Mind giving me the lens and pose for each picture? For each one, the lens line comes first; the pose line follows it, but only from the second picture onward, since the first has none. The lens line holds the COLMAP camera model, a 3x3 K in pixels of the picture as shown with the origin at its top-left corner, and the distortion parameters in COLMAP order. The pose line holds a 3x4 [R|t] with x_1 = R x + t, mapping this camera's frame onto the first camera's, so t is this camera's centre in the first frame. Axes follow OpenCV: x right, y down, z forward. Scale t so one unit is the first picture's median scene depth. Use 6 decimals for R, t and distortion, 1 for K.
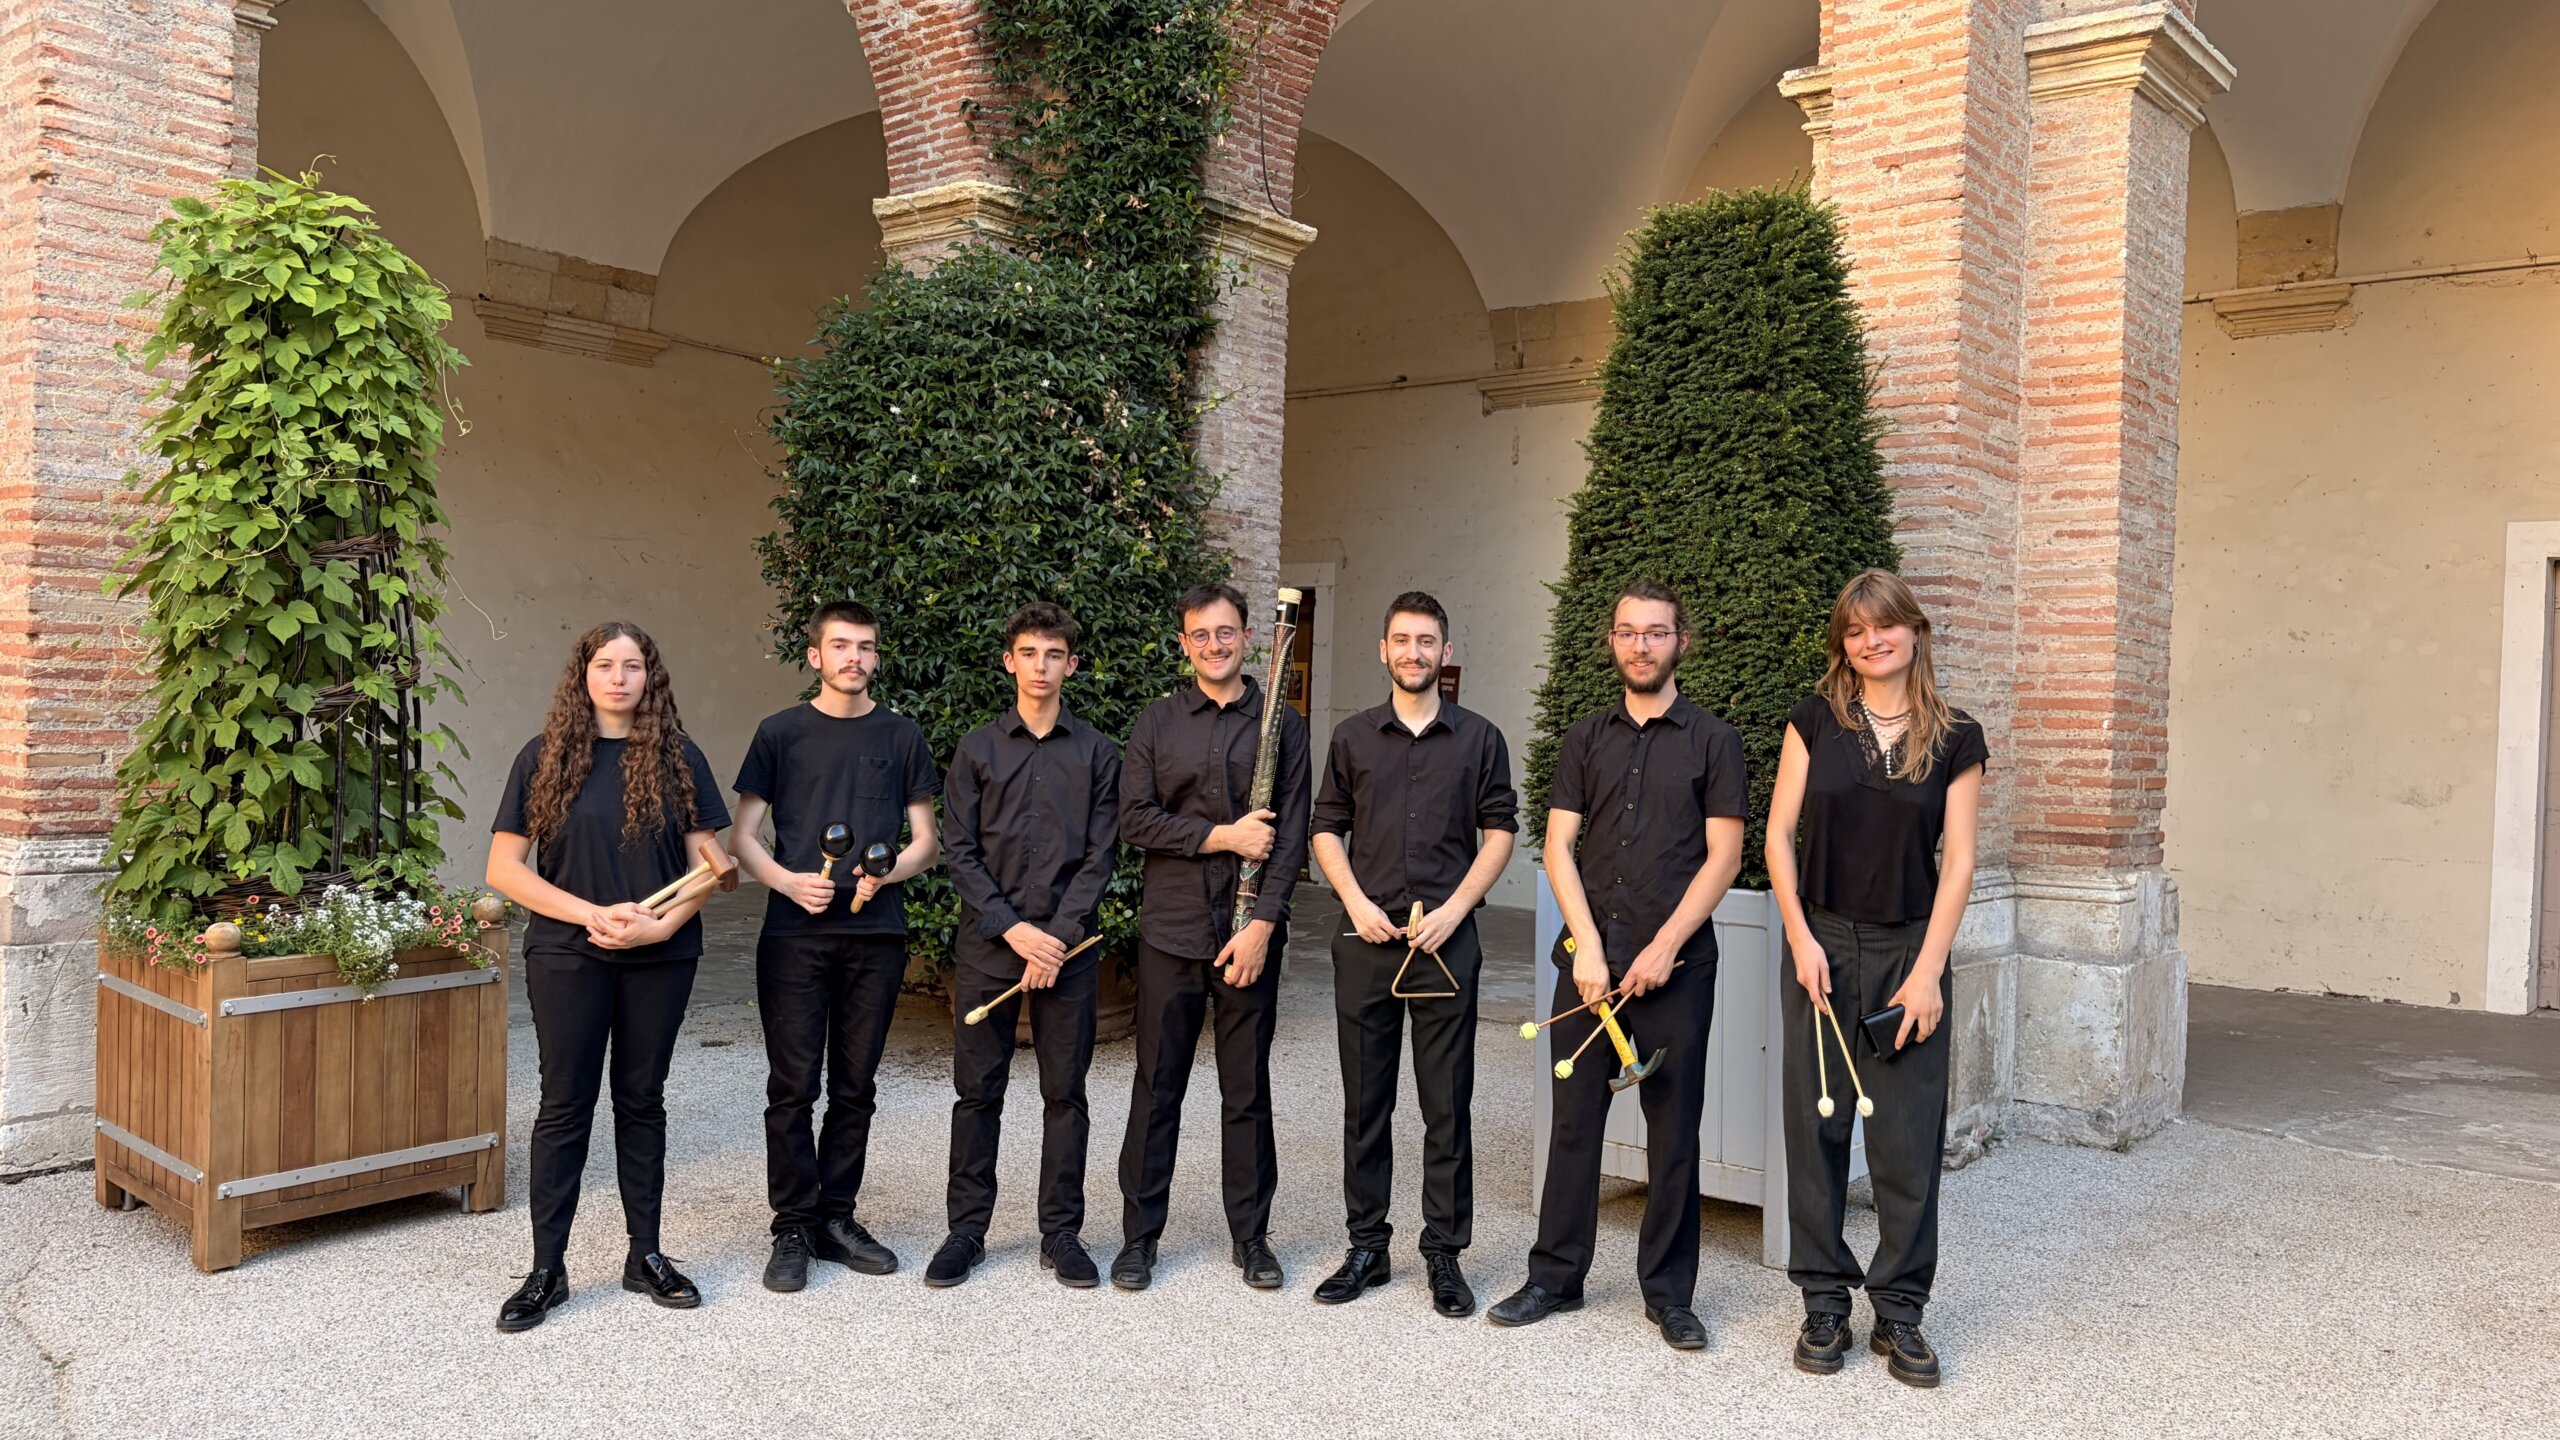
lens RADIAL K [[1869.5, 0, 1280.0], [0, 1869.5, 720.0], [0, 0, 1]] dist [0.041518, -0.042906]
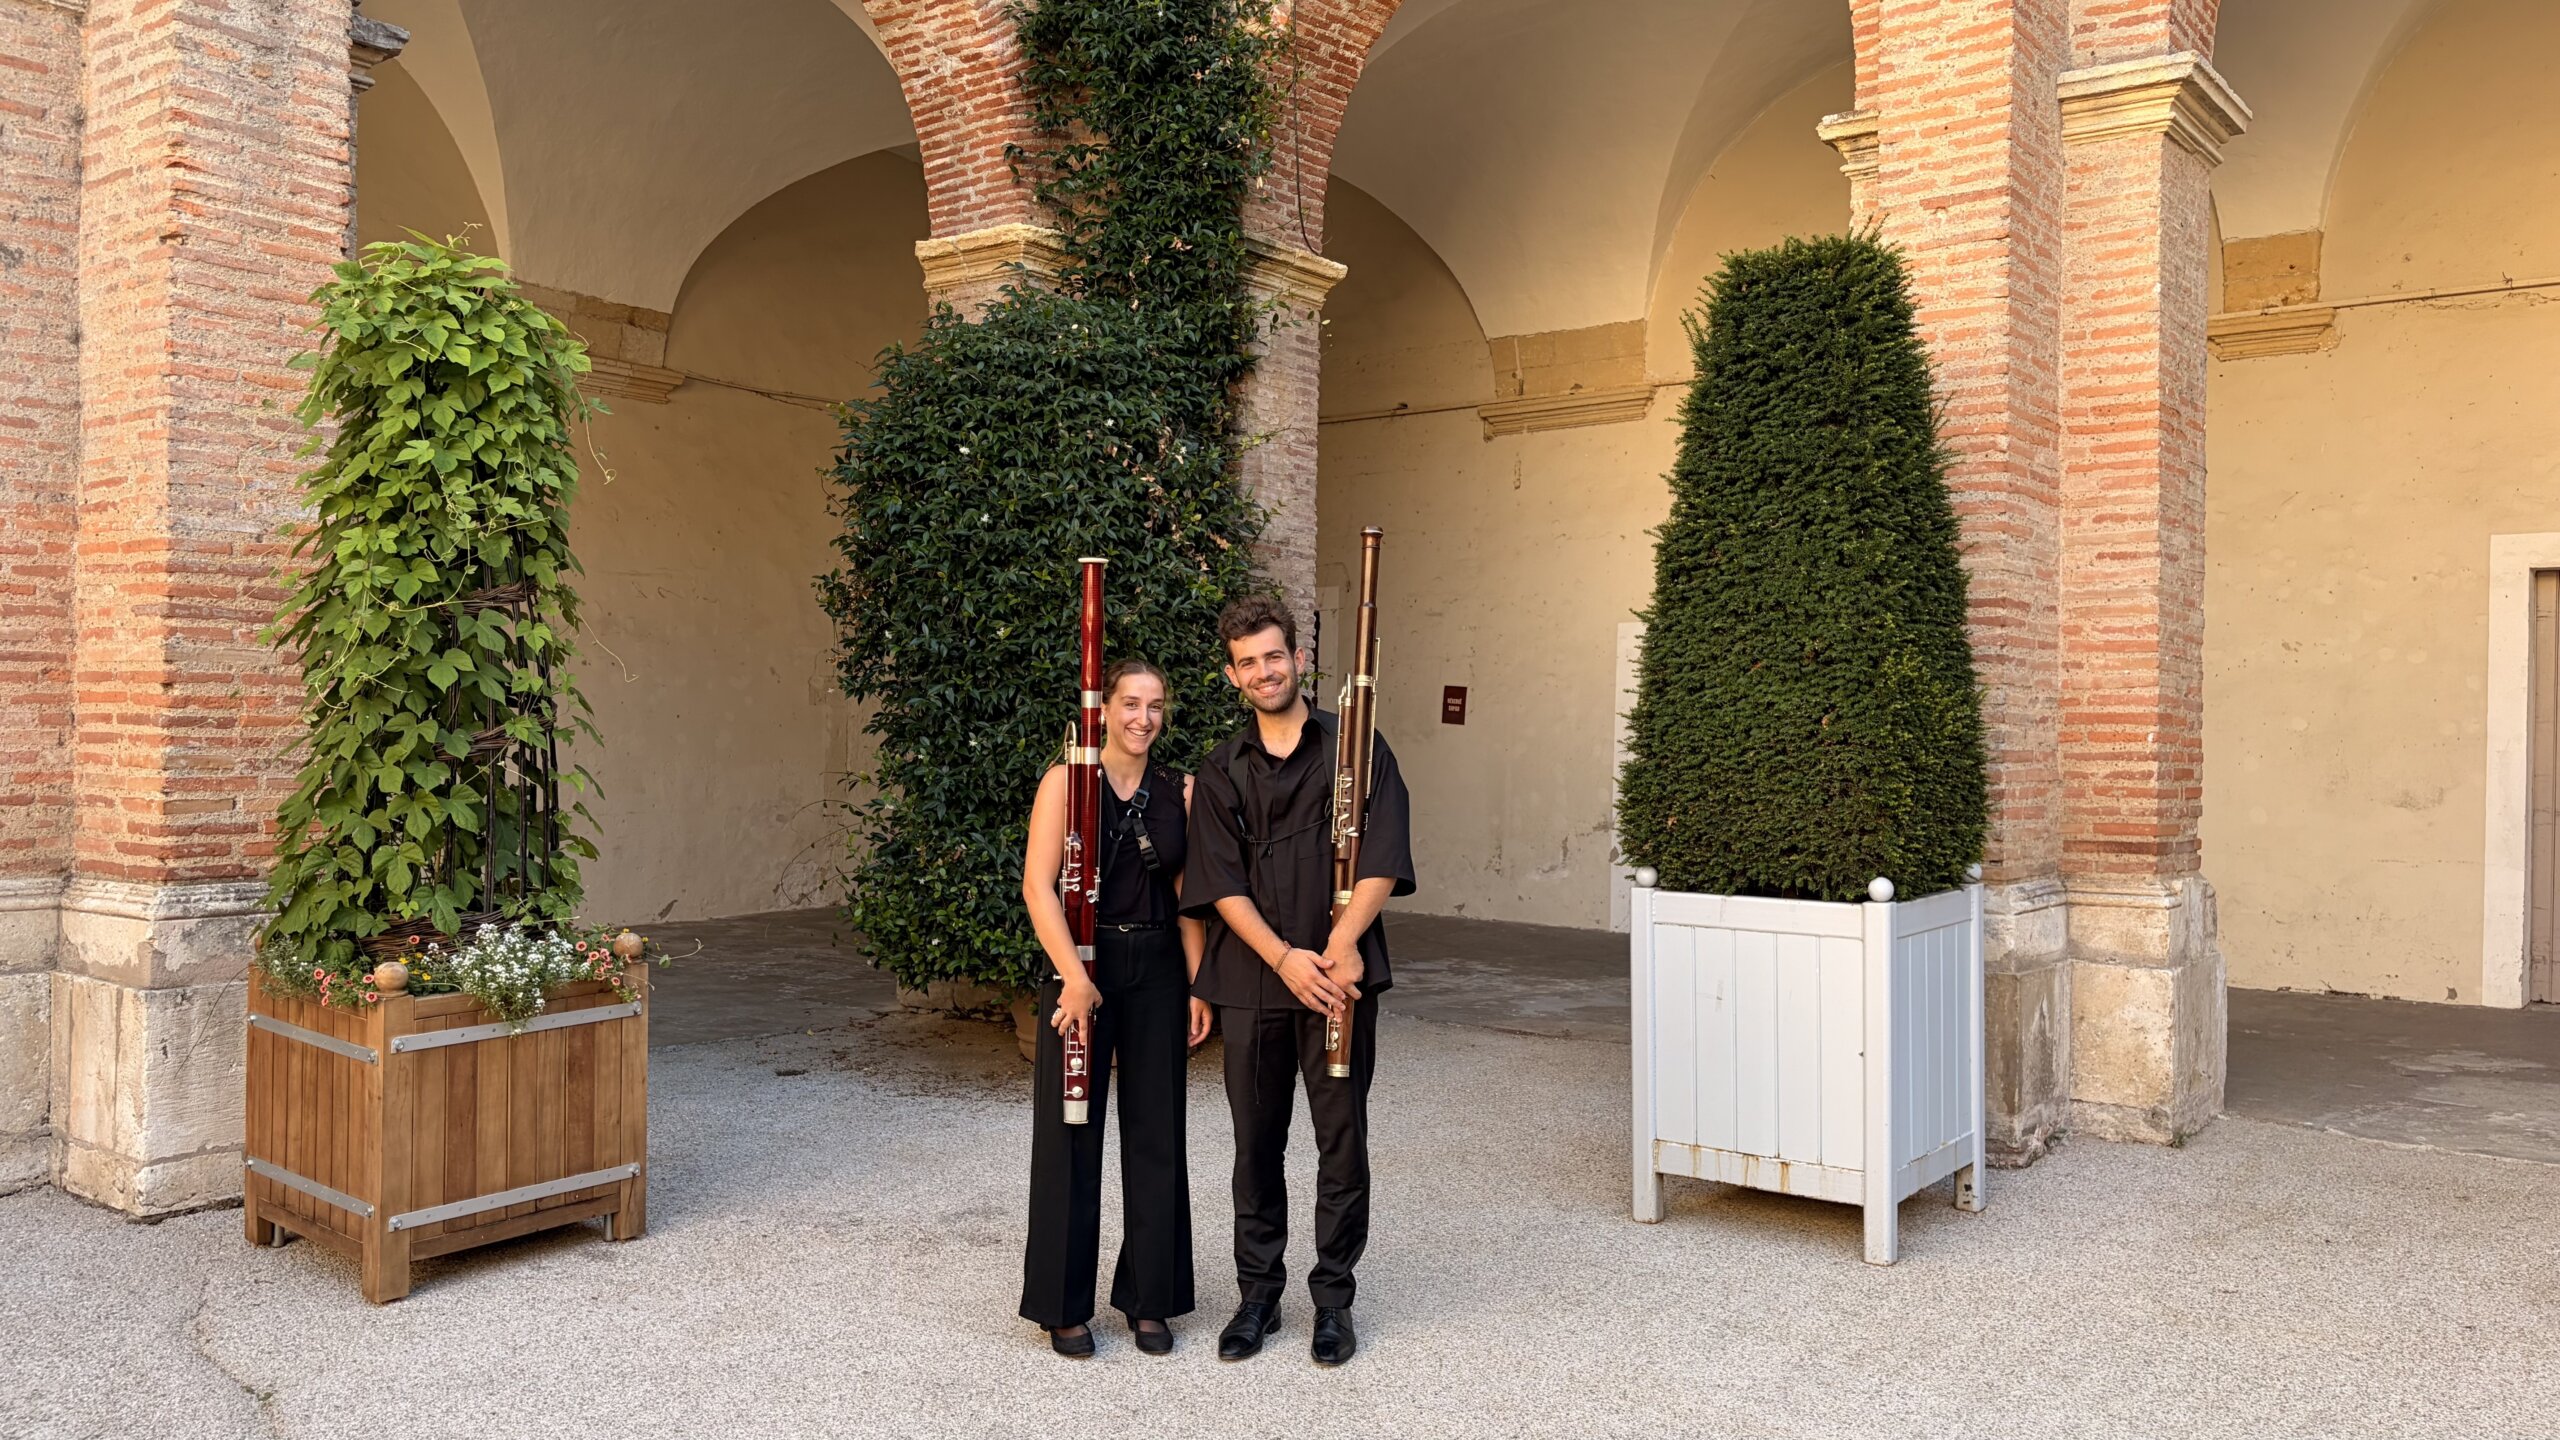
lens RADIAL K [[1869.5, 0, 1284.1], [0, 1869.5, 714.8], [0, 0, 1]] dist [0.044476, -0.046802]
pose [[0.999441, -0.016266, 0.029202, -0.072932], [0.016661, 0.999772, -0.013326, -0.004257], [-0.028978, 0.013805, 0.999485, -0.032395]]
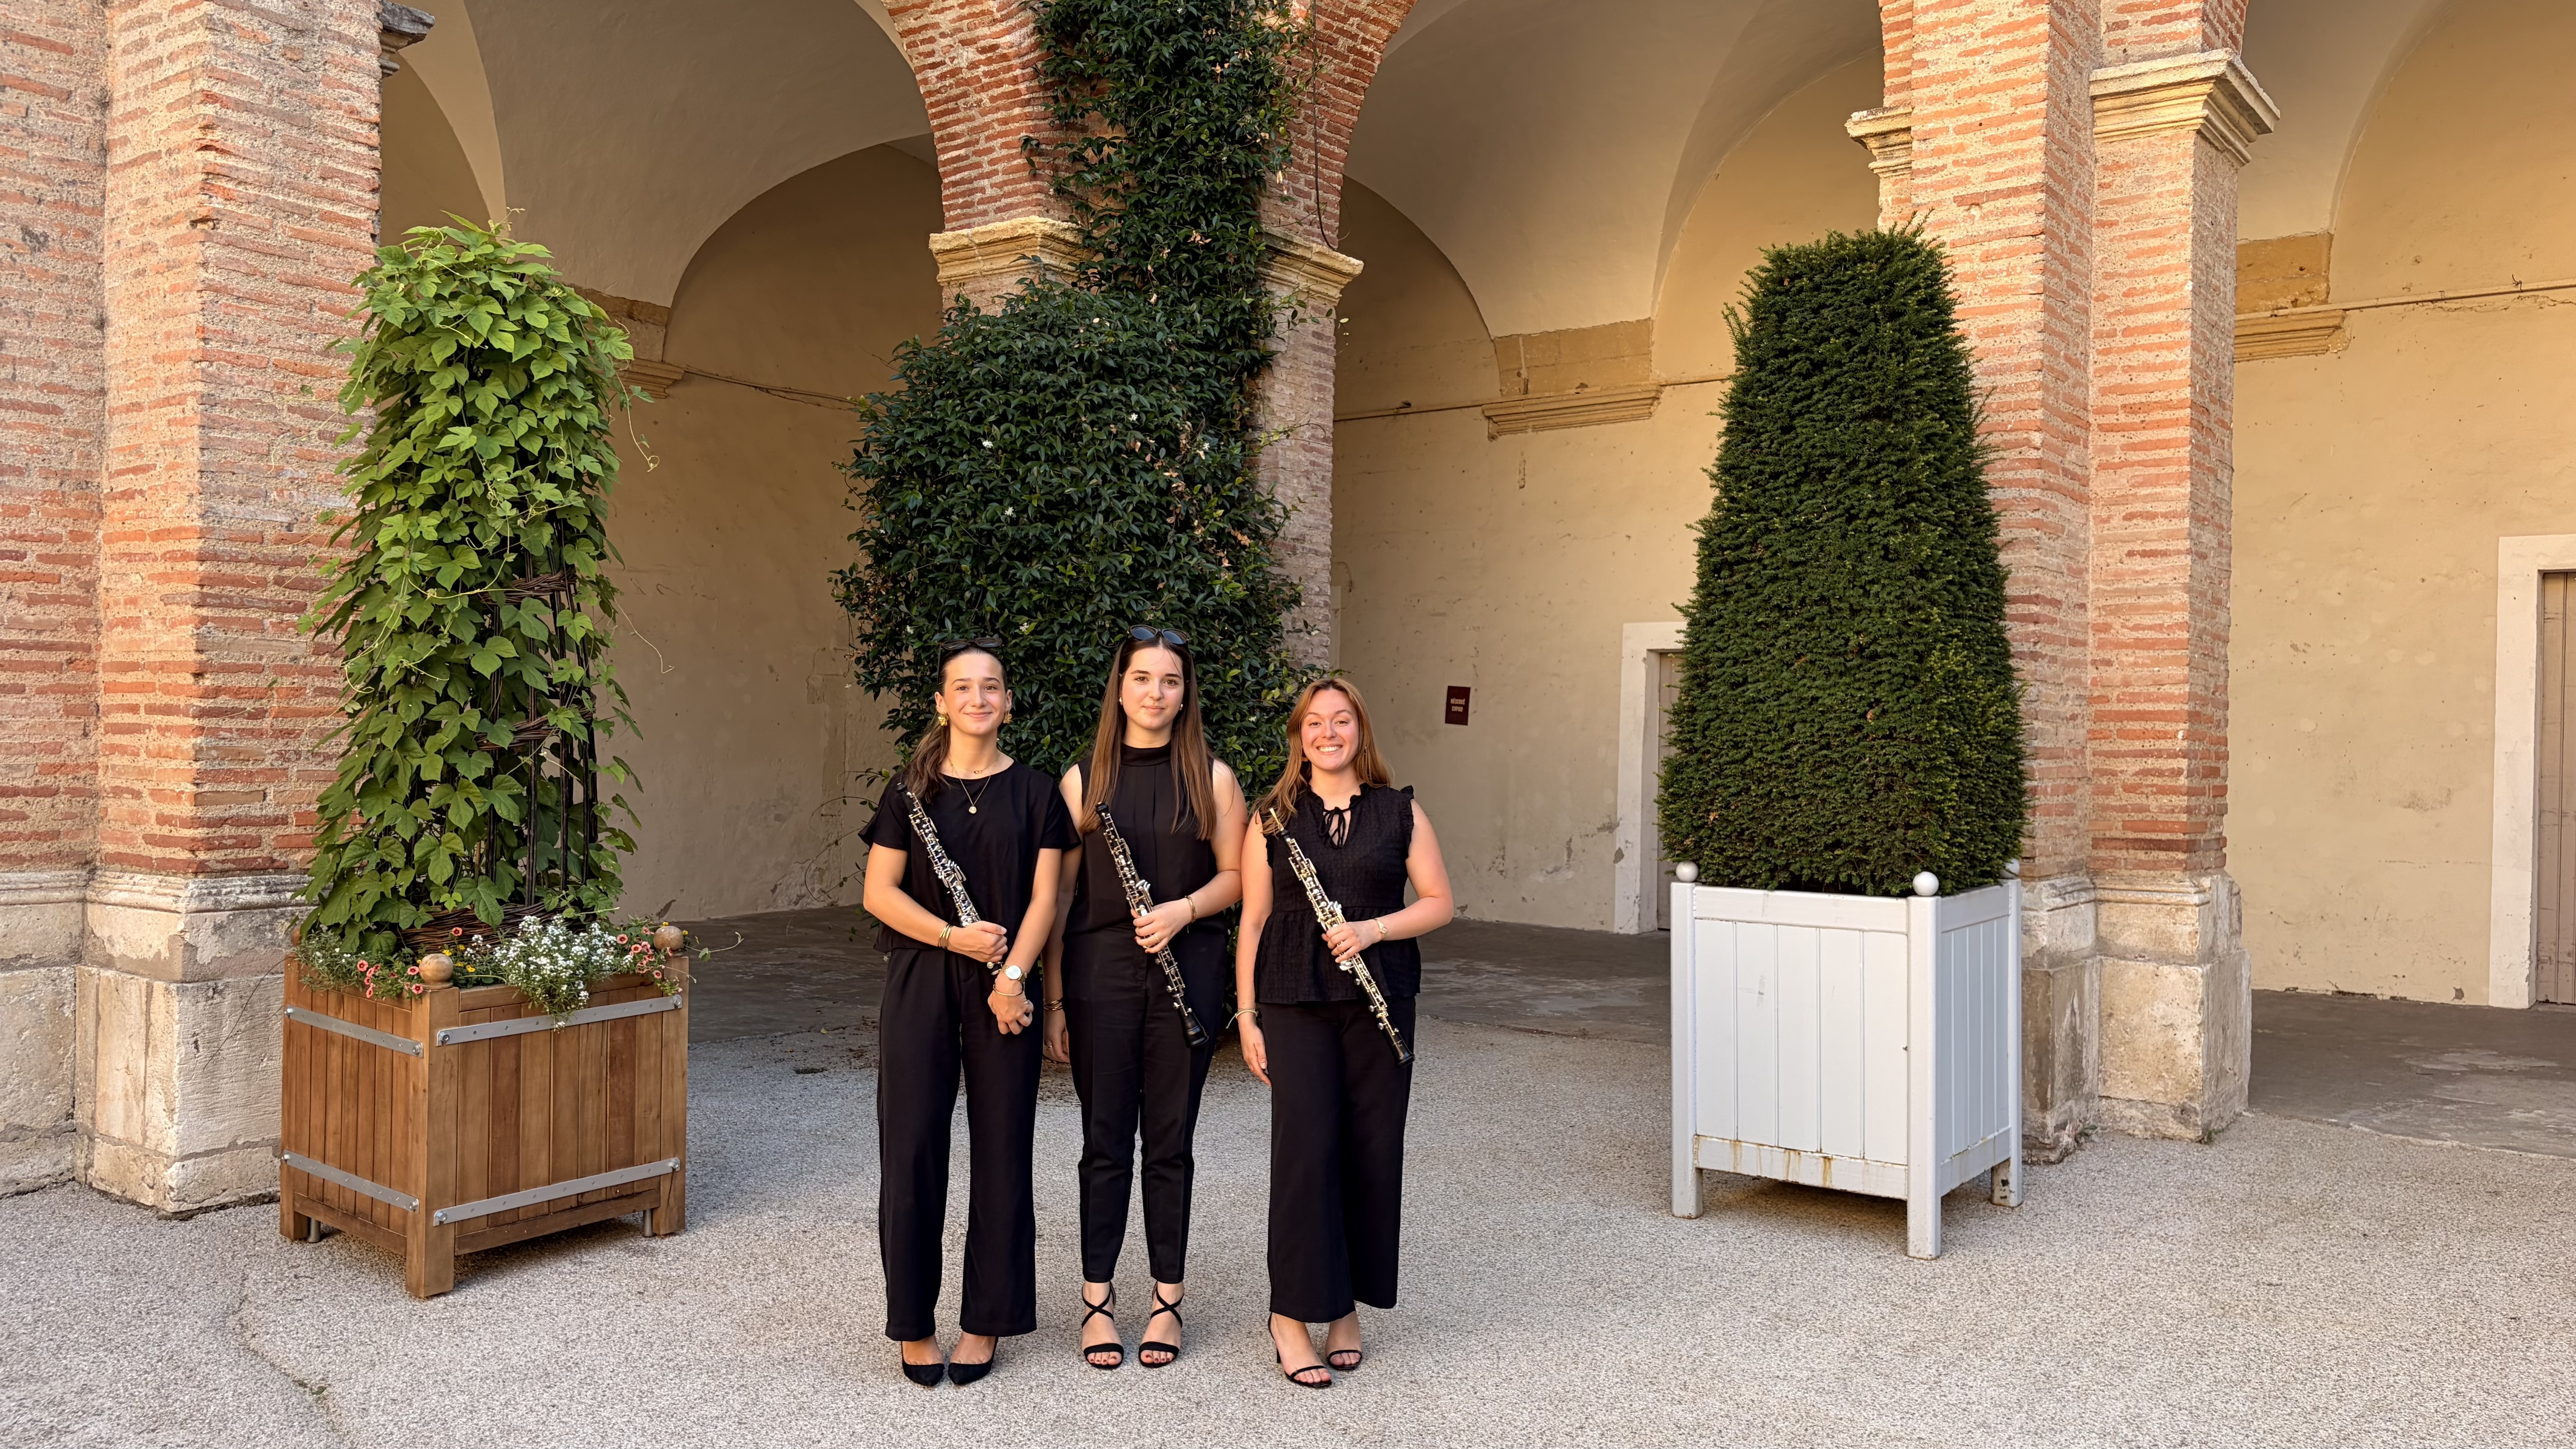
lens RADIAL K [[1881.2, 0, 1288.0], [0, 1881.2, 724.5], [0, 0, 1]] dist [0.041518, -0.042906]
pose [[0.998979, -0.013917, 0.042981, -0.102916], [0.014370, 0.999844, -0.010257, 0.000409], [-0.042831, 0.010864, 0.999023, -0.032726]]
